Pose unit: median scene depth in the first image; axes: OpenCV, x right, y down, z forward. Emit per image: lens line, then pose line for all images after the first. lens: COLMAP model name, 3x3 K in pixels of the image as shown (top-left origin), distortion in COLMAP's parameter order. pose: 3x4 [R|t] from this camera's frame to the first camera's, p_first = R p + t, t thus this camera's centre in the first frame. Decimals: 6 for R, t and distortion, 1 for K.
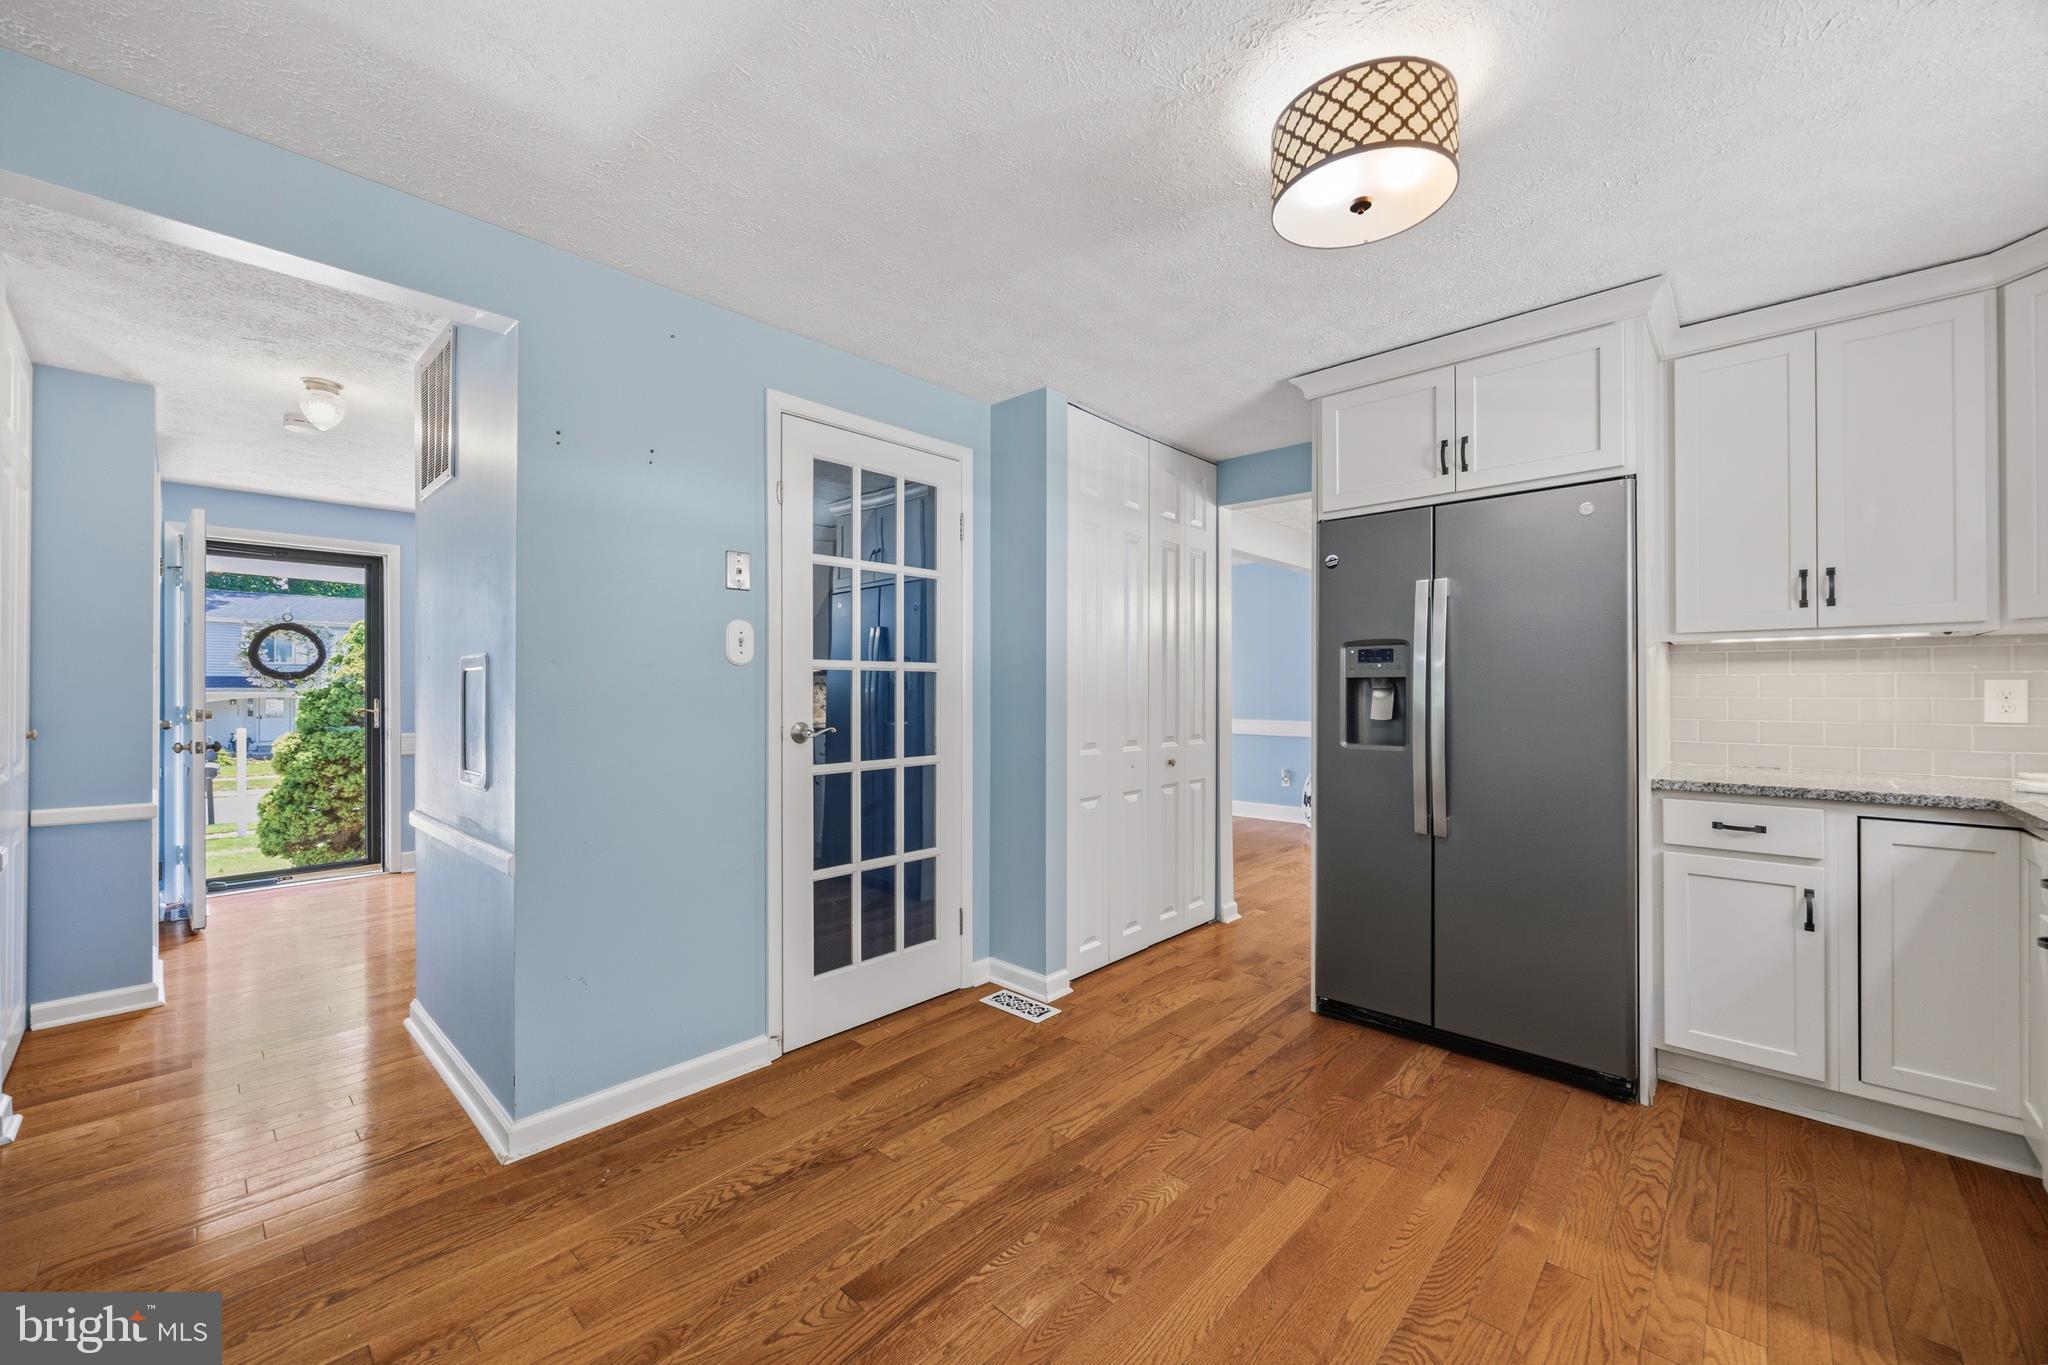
lens RADIAL K [[792.2, 0, 1031.4], [0, 792.2, 687.3], [0, 0, 1]] dist [-0.000794, 0.000018]
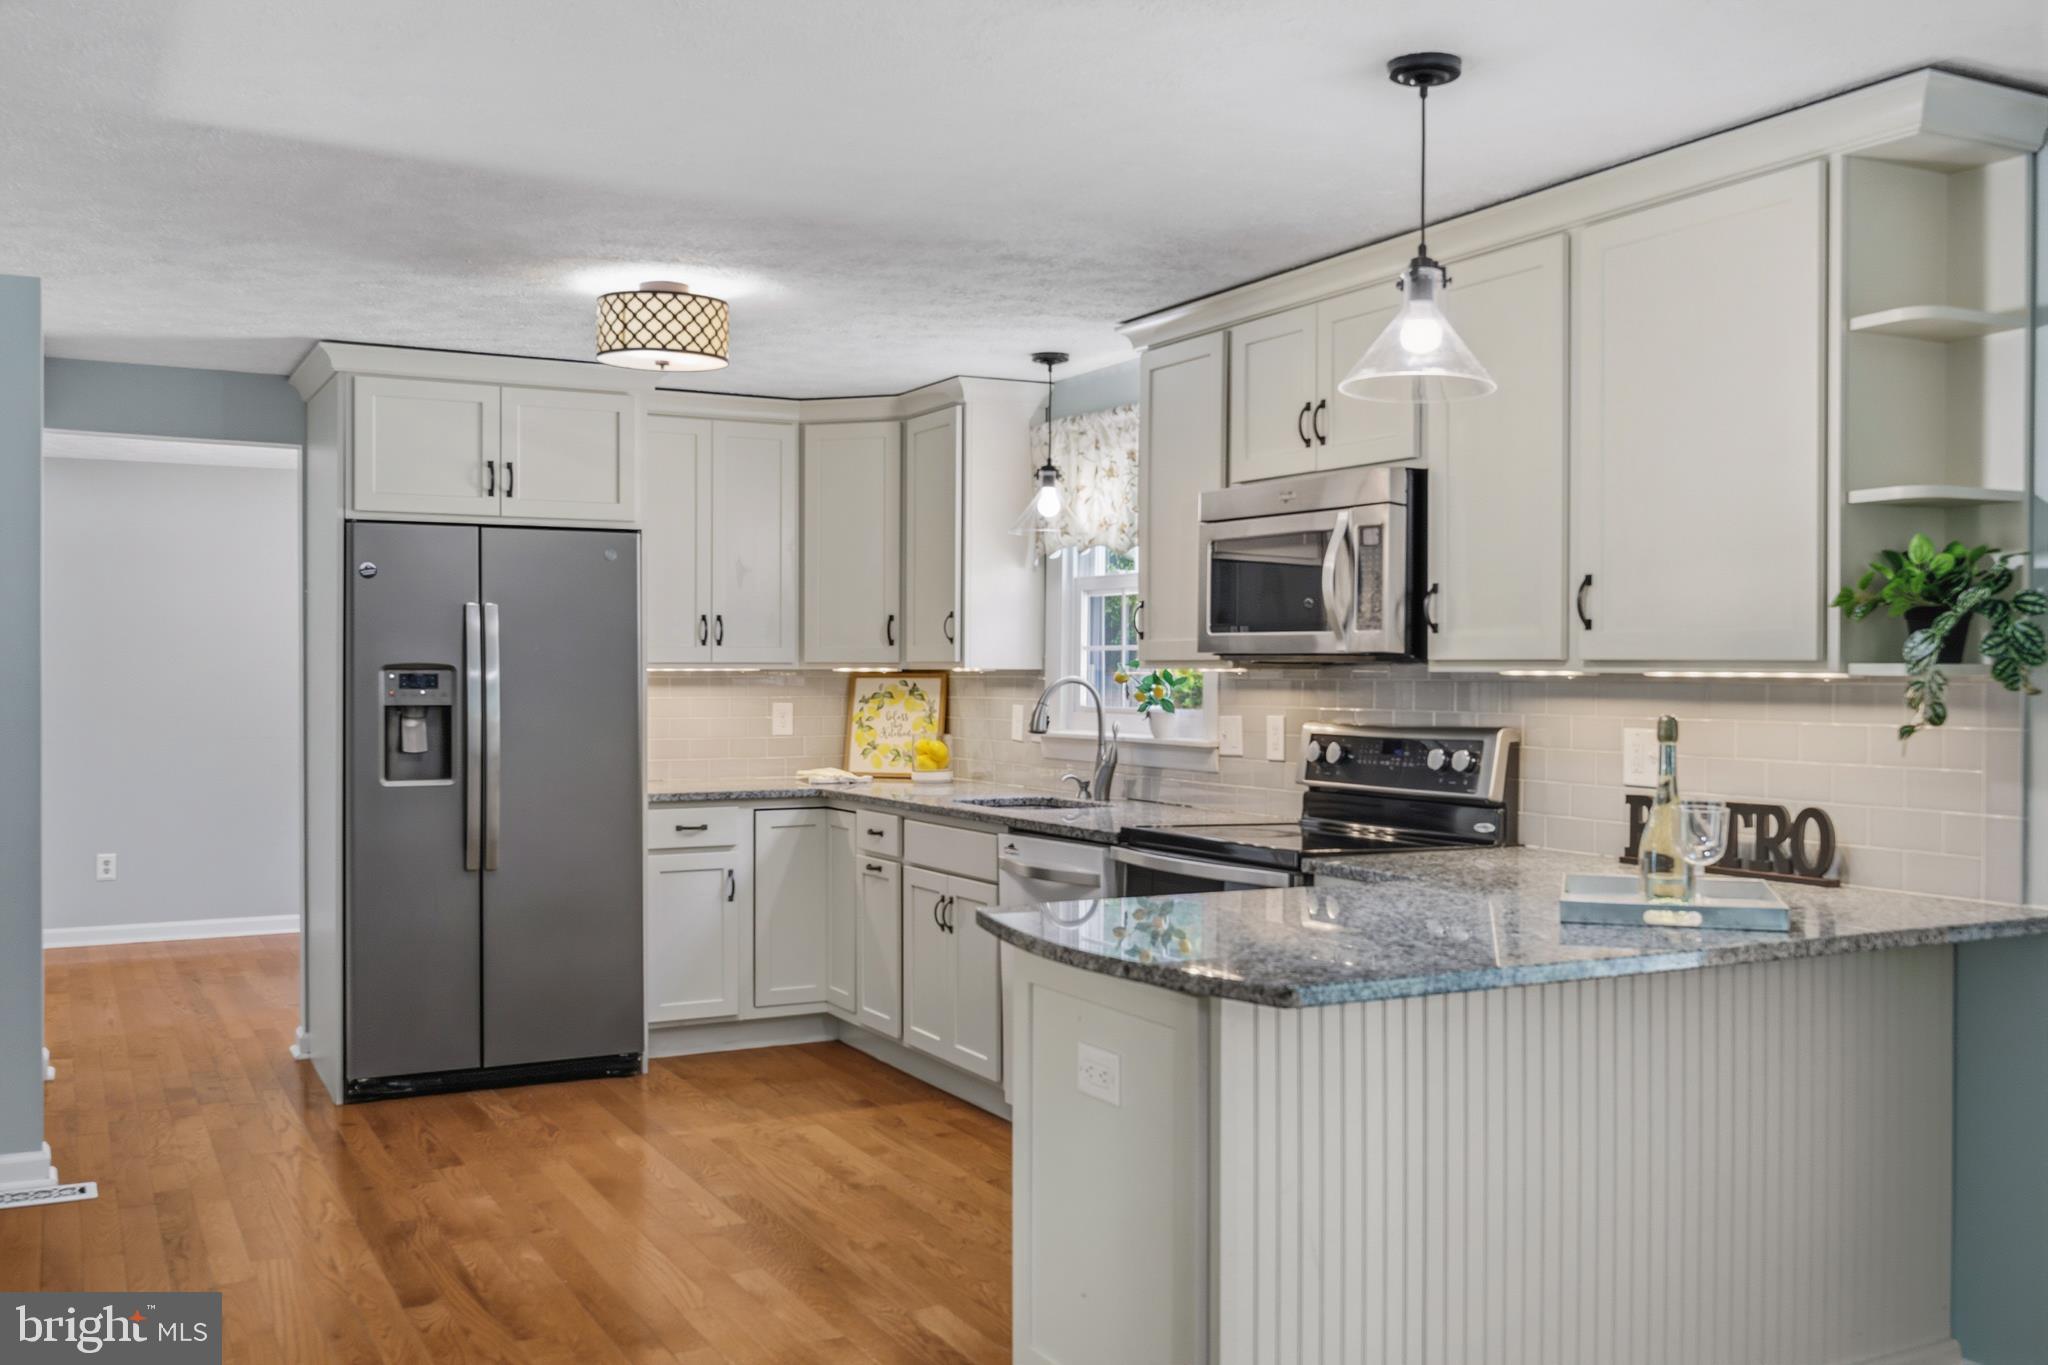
lens RADIAL K [[1821.5, 0, 1024.0], [0, 1821.5, 682.5], [0, 0, 1]] dist [0.003546, 0.002339]
pose [[0.328180, -0.005284, 0.944600, -1.393163], [-0.006183, 0.999951, 0.007742, -0.063393], [-0.944595, -0.008381, 0.328131, -0.355294]]
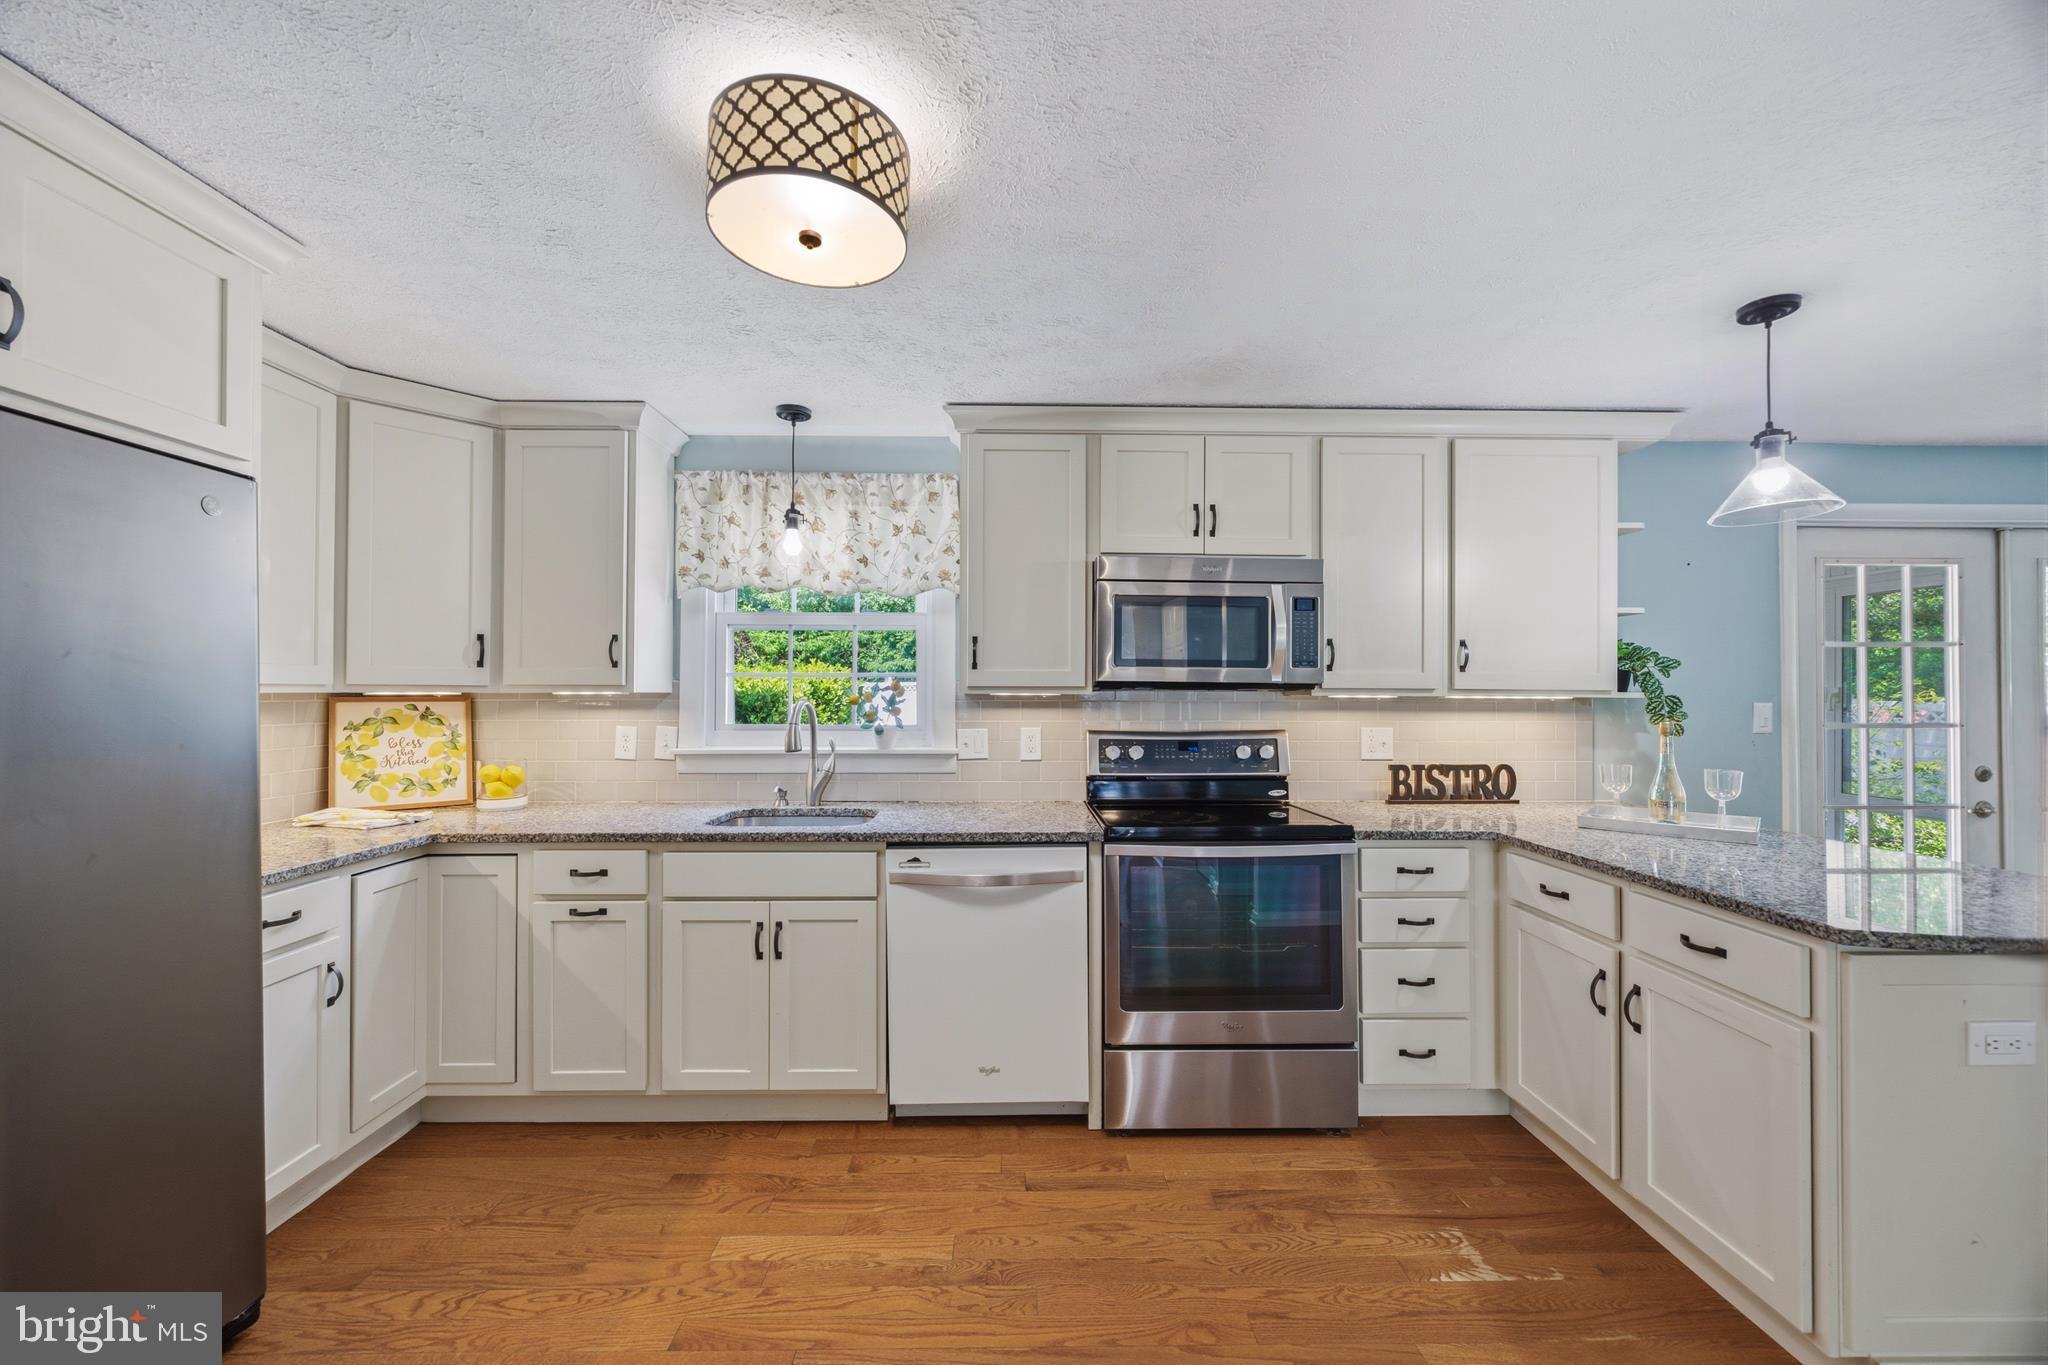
lens RADIAL K [[778.7, 0, 1021.0], [0, 778.7, 685.9], [0, 0, 1]] dist [-0.000695, -0.000230]
pose [[-0.689058, 0.004200, 0.724694, -0.234283], [-0.005327, 0.999927, -0.010860, -0.062524], [-0.724687, -0.011344, -0.688985, 0.873423]]
